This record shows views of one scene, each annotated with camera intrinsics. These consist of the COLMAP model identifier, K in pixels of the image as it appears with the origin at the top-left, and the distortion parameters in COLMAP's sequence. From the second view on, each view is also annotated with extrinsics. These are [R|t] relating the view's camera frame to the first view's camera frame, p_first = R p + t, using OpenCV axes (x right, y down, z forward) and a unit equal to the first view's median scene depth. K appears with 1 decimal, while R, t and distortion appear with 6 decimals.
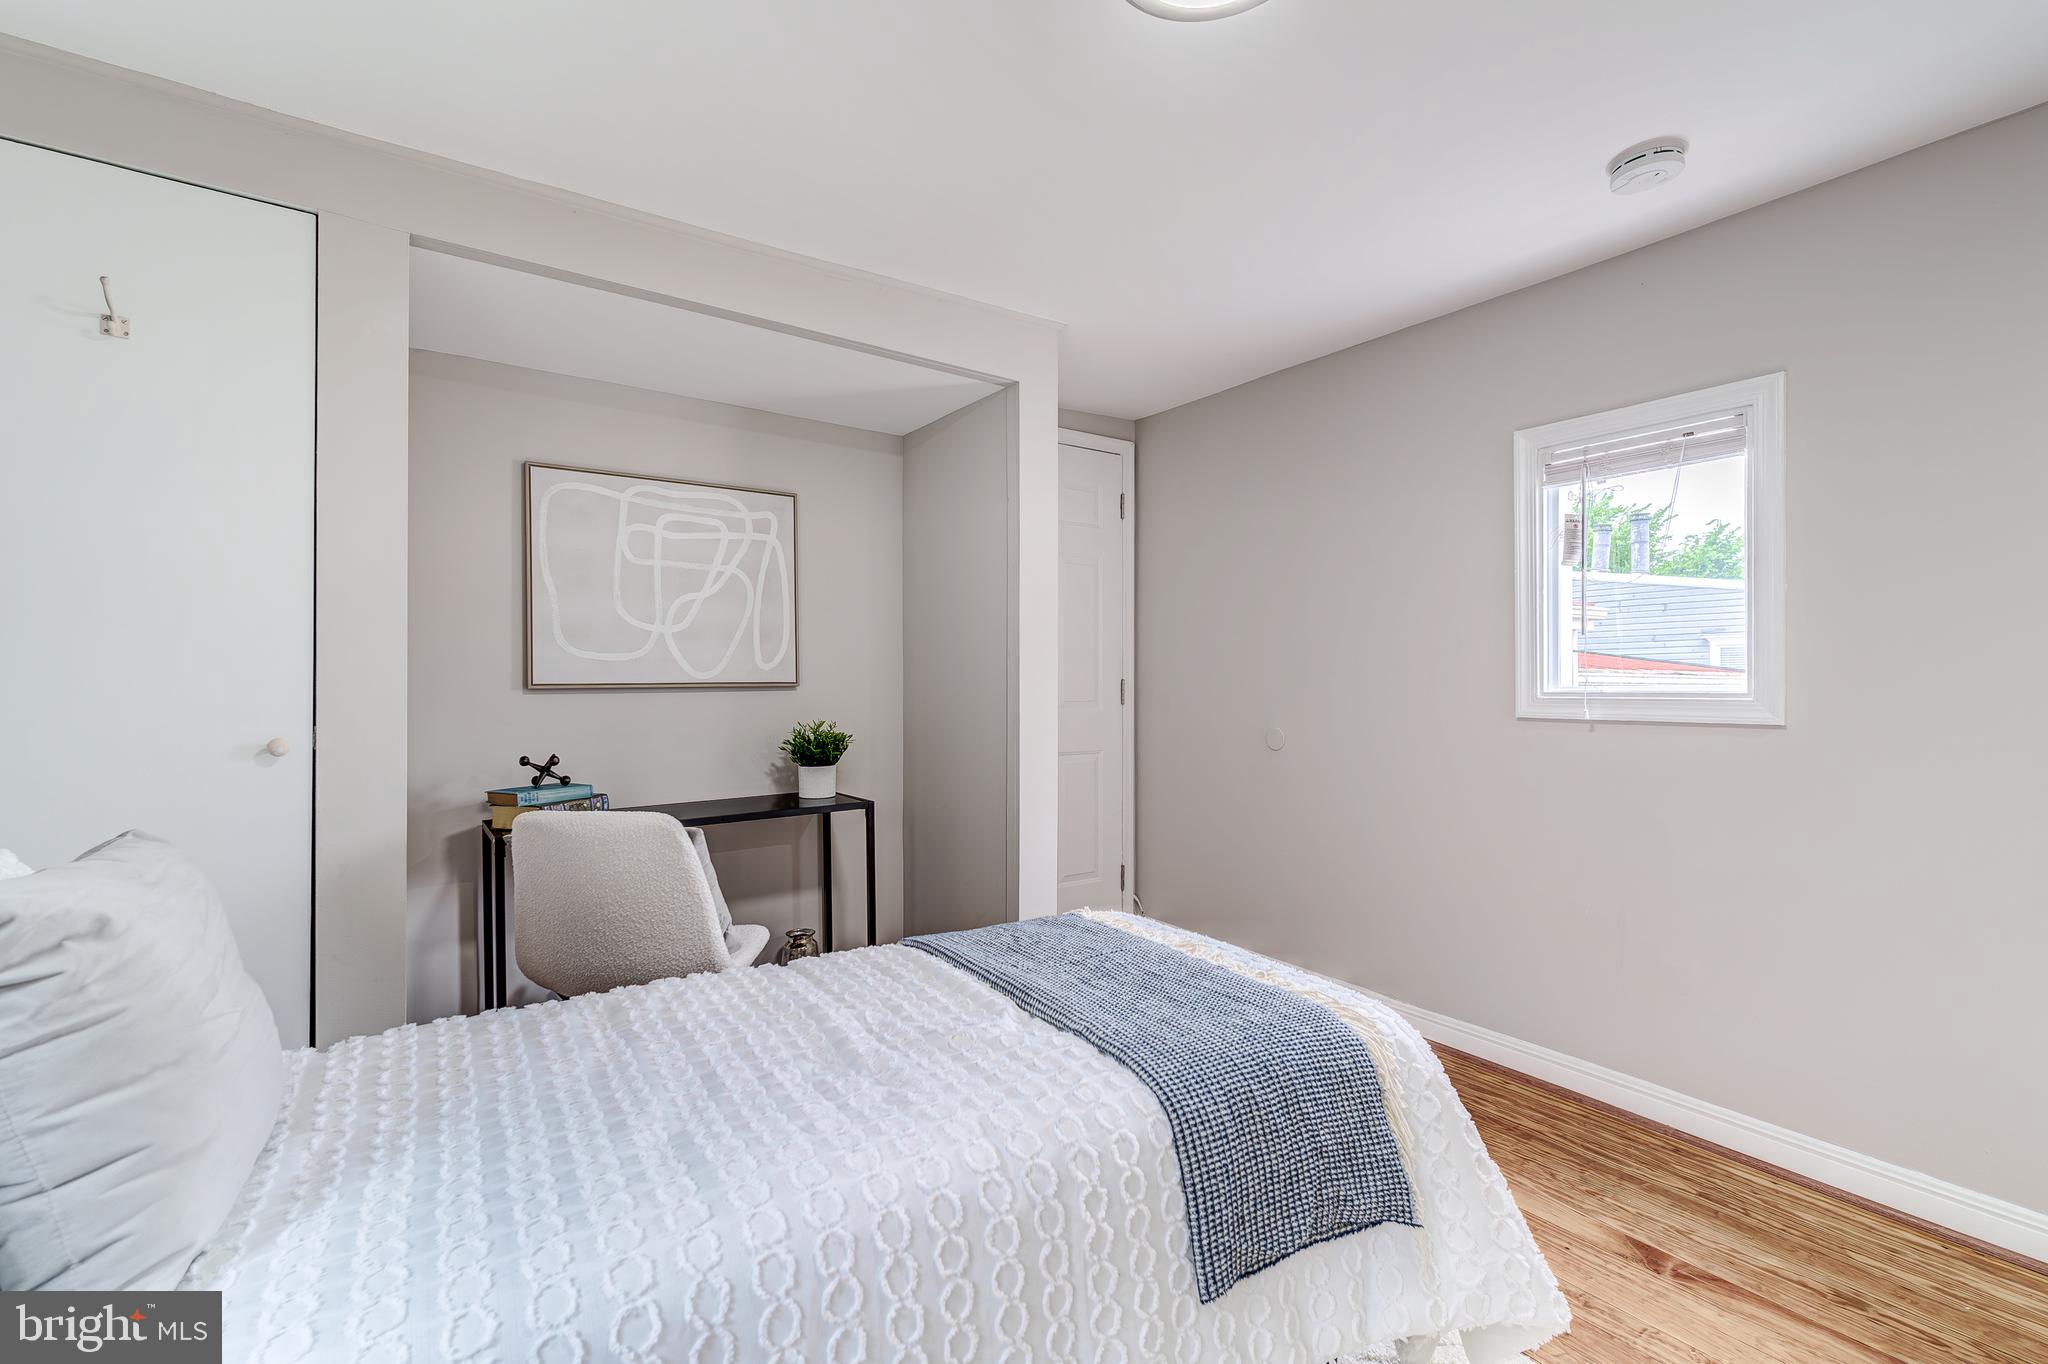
lens RADIAL K [[893.1, 0, 1023.9], [0, 893.1, 689.8], [0, 0, 1]] dist [0.002479, 0.000169]
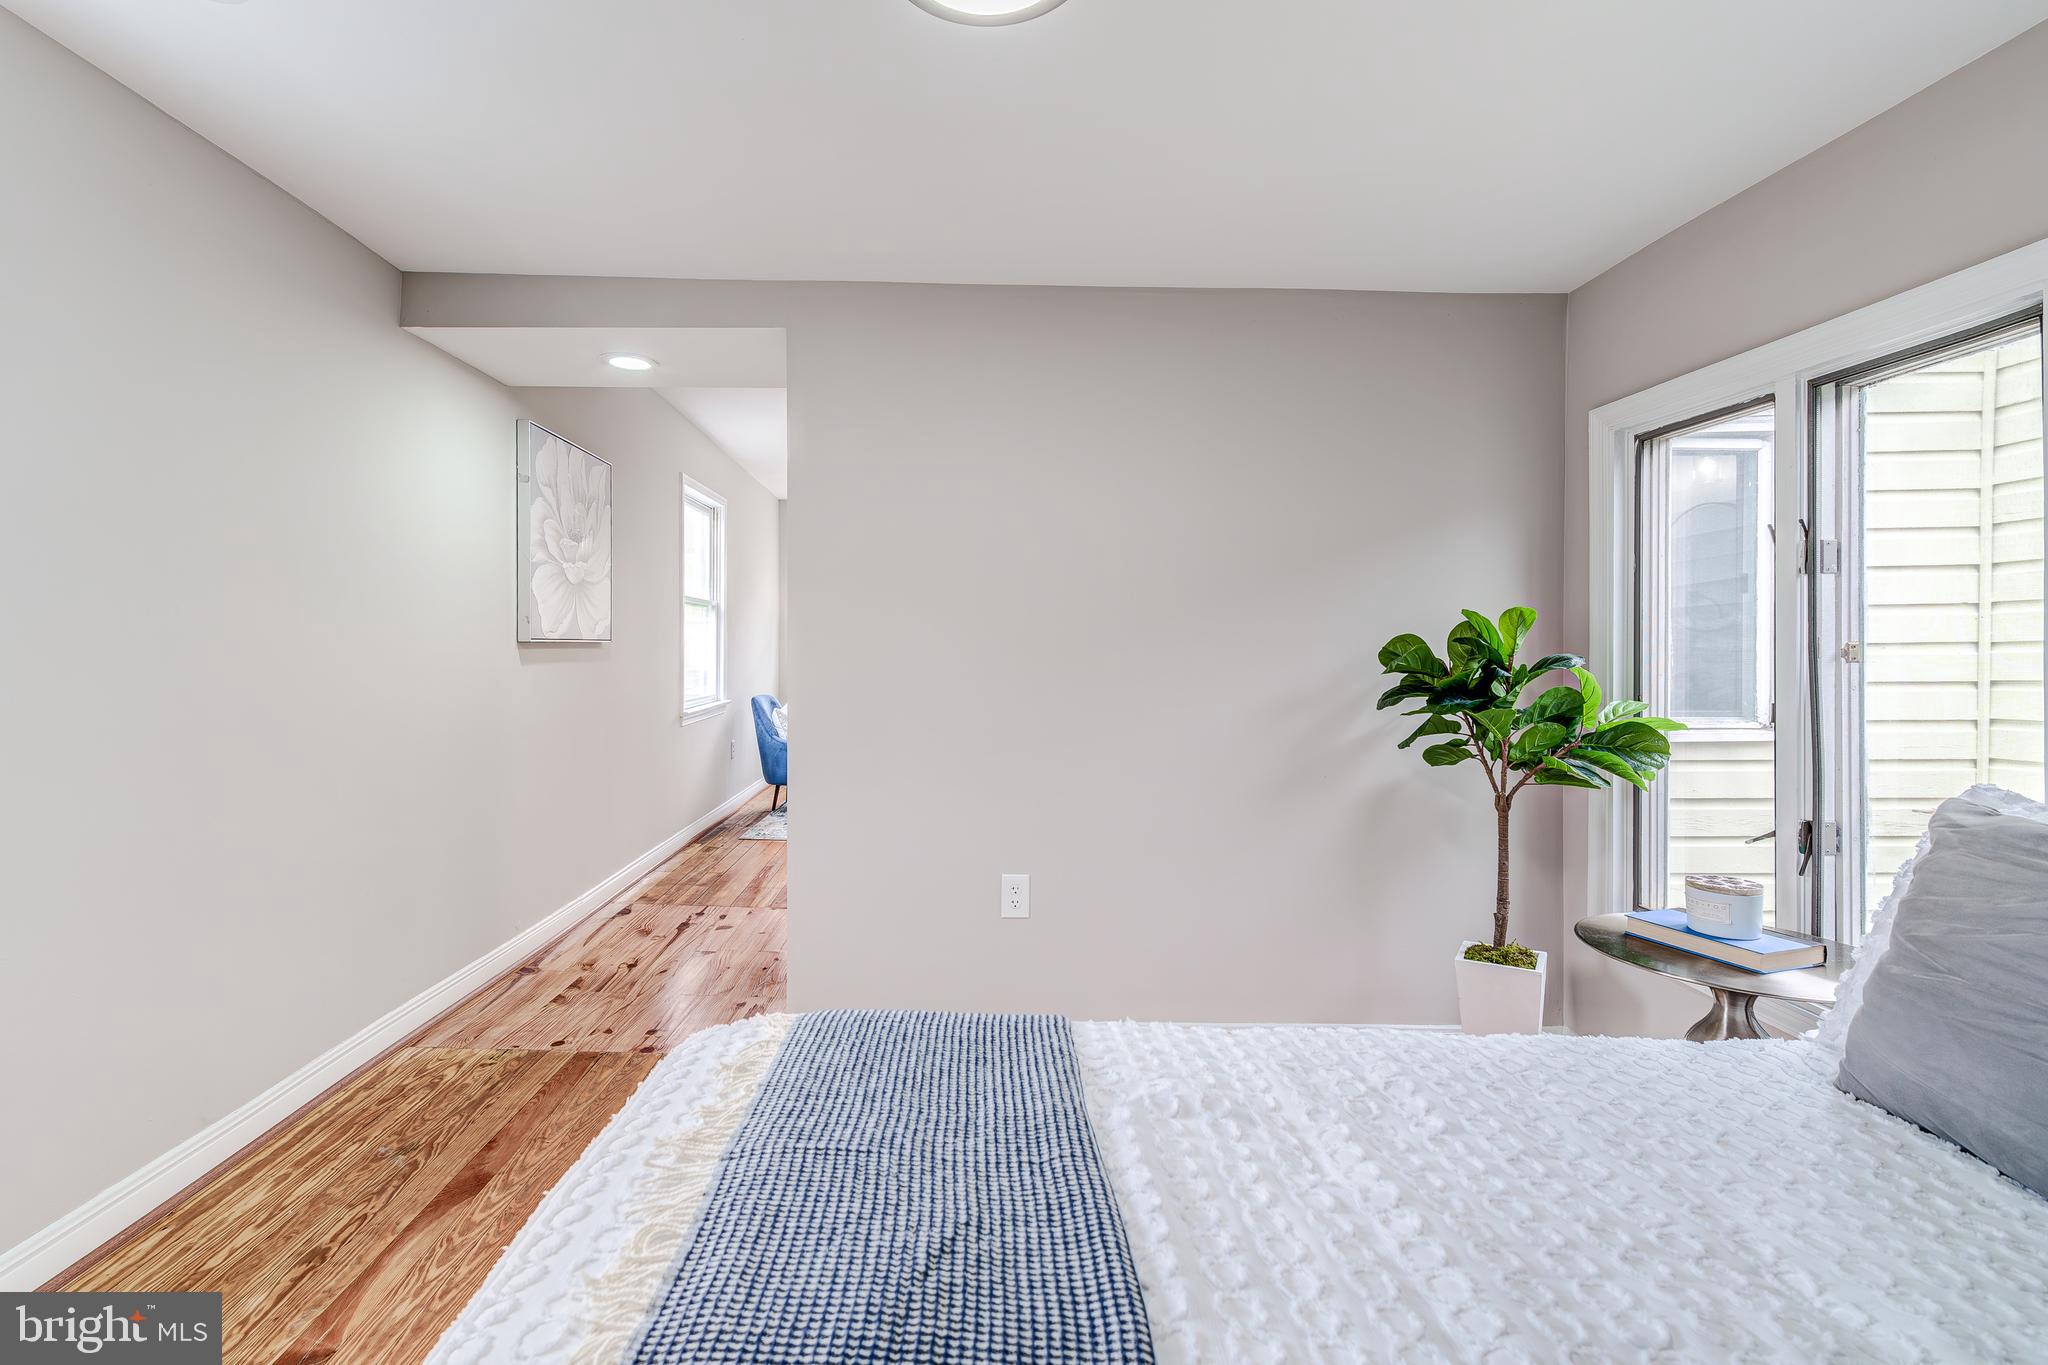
lens RADIAL K [[893.1, 0, 951.7], [0, 893.1, 657.6], [0, 0, 1]] dist [0.002479, 0.000169]
pose [[-0.818240, -0.004495, 0.574859, -0.272900], [0.003246, 0.999917, 0.012439, -0.022824], [-0.574867, 0.012044, -0.818158, 1.396574]]
